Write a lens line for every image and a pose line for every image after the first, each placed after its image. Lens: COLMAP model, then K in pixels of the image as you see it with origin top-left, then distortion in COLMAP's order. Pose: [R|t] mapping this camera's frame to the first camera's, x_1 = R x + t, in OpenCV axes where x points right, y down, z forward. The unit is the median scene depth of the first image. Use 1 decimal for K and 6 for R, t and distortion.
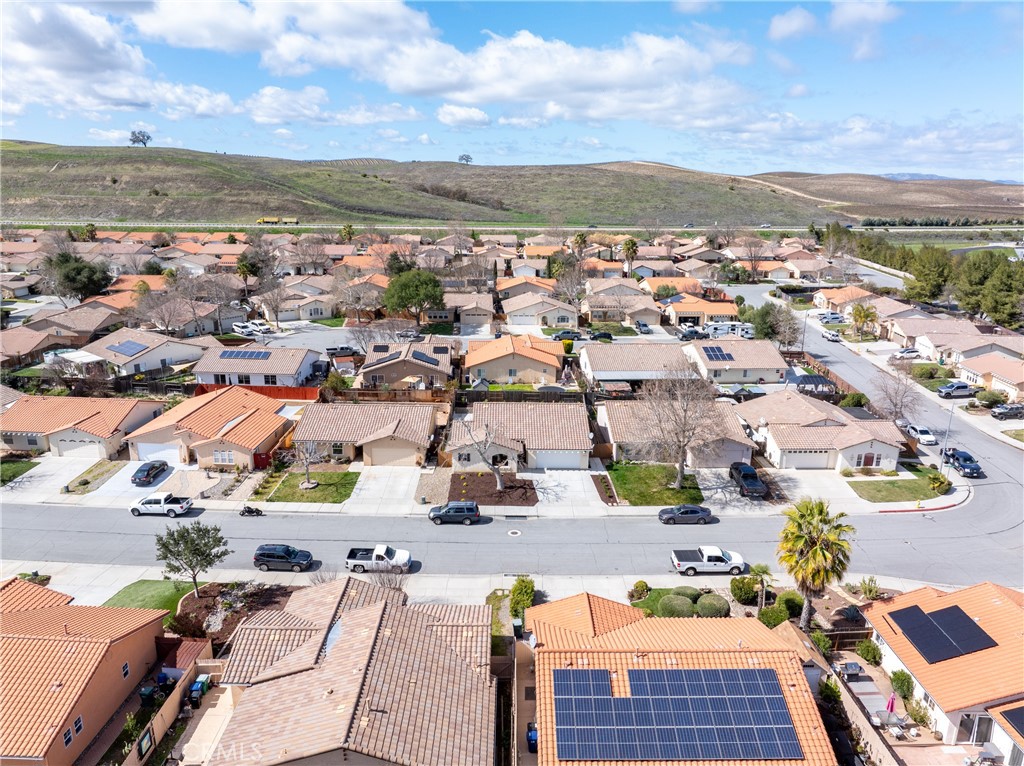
lens RADIAL K [[714.9, 0, 511.1], [0, 714.9, 402.2], [0, 0, 1]] dist [-0.081636, -0.003279]
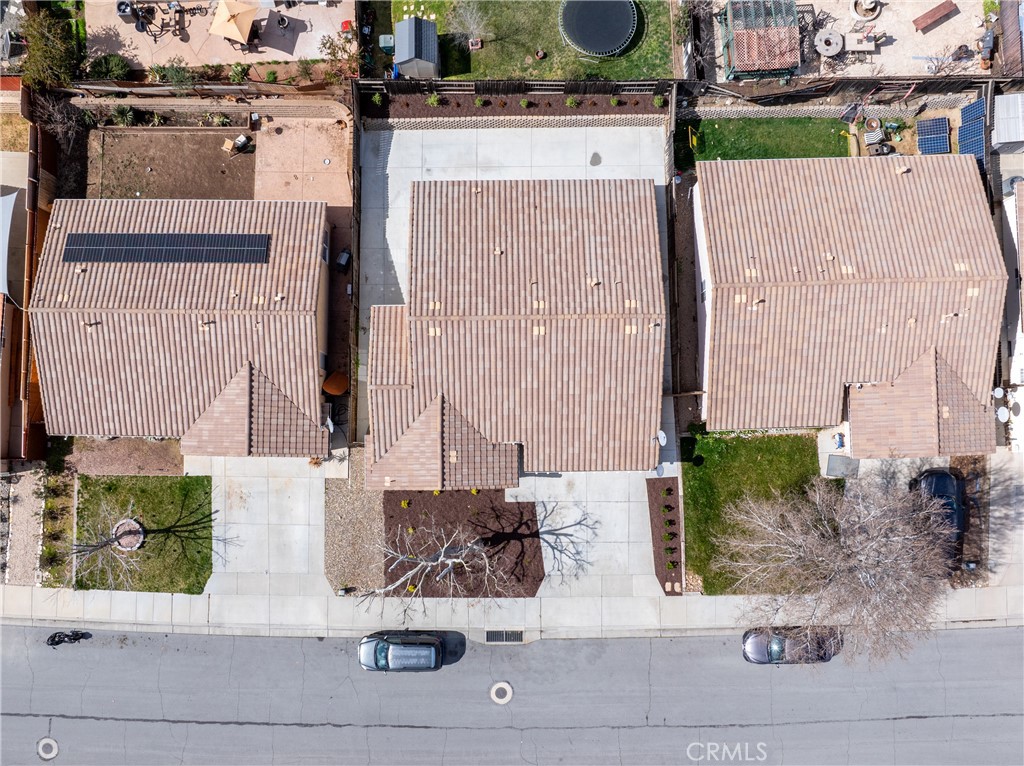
lens RADIAL K [[759.9, 0, 511.5], [0, 759.9, 284.9], [0, 0, 1]] dist [-0.041864, -0.002796]
pose [[0.999882, -0.001930, -0.015209, 0.015008], [0.014972, 0.336179, 0.941679, -0.344259], [0.003295, -0.941796, 0.336169, 0.691111]]
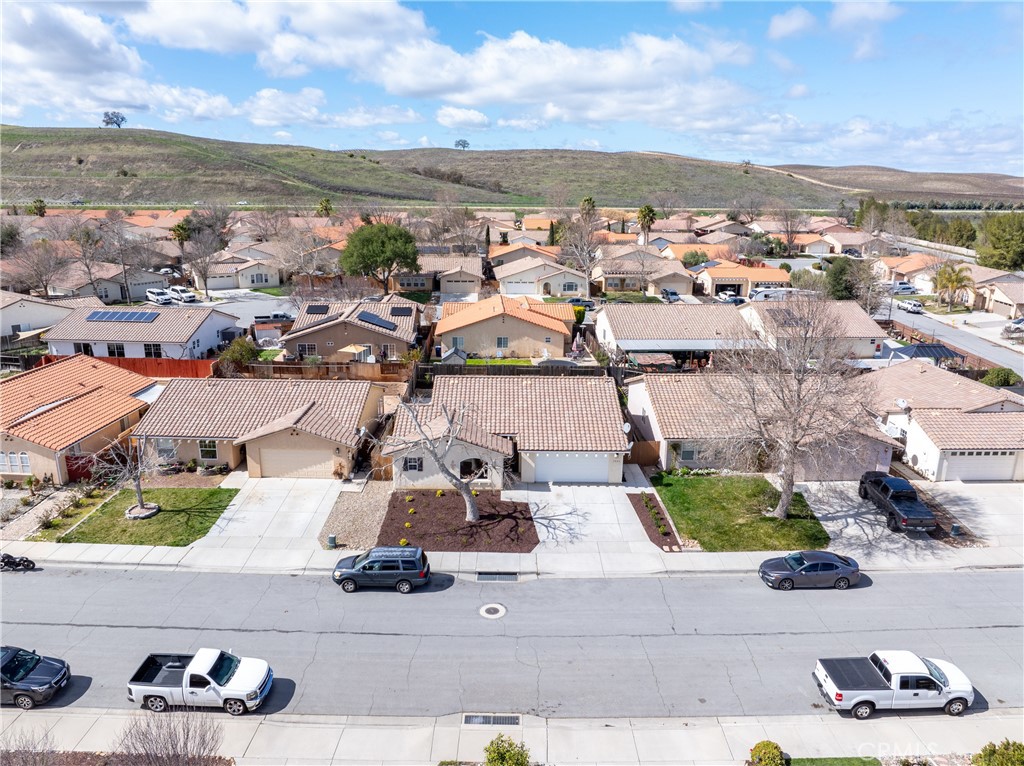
lens RADIAL K [[722.6, 0, 512.0], [0, 722.6, 383.0], [0, 0, 1]] dist [-0.060966, 0.006314]
pose [[1.000000, -0.000936, -0.000189, 0.011865], [0.000930, 0.999552, -0.029901, 0.020411], [0.000216, 0.029901, 0.999553, 0.291607]]
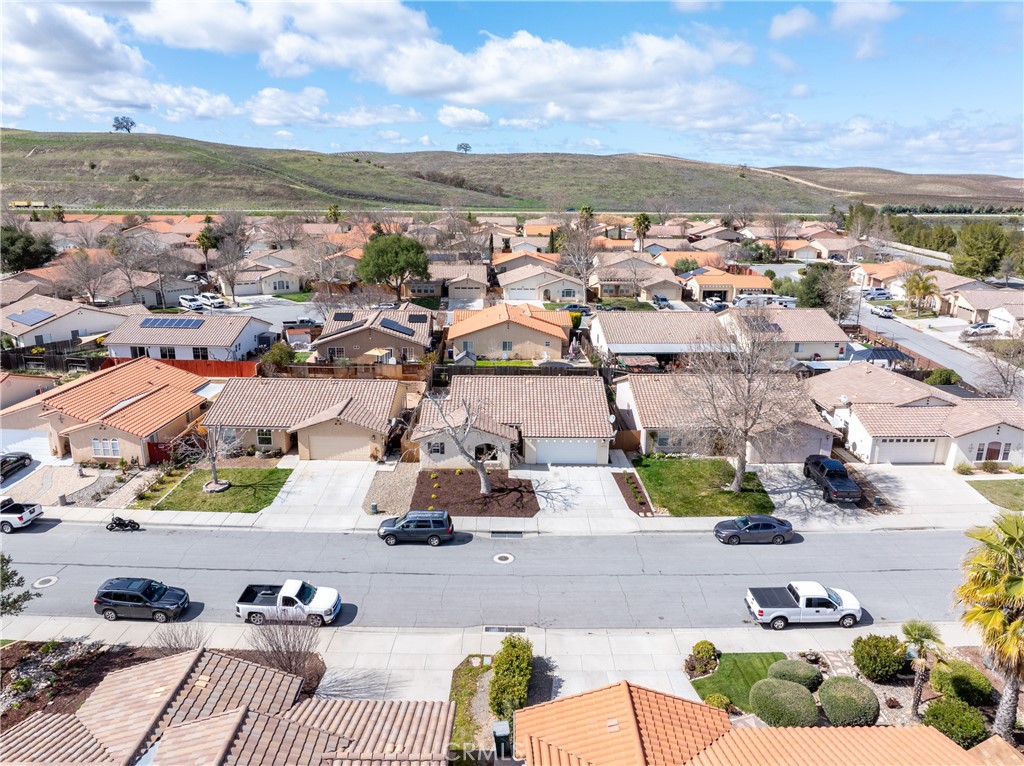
lens RADIAL K [[722.0, 0, 512.0], [0, 722.0, 383.0], [0, 0, 1]] dist [-0.066355, 0.000425]
pose [[0.999999, -0.000595, -0.001008, 0.008270], [0.000566, 0.999587, -0.028729, 0.023501], [0.001025, 0.028728, 0.999587, 0.197402]]
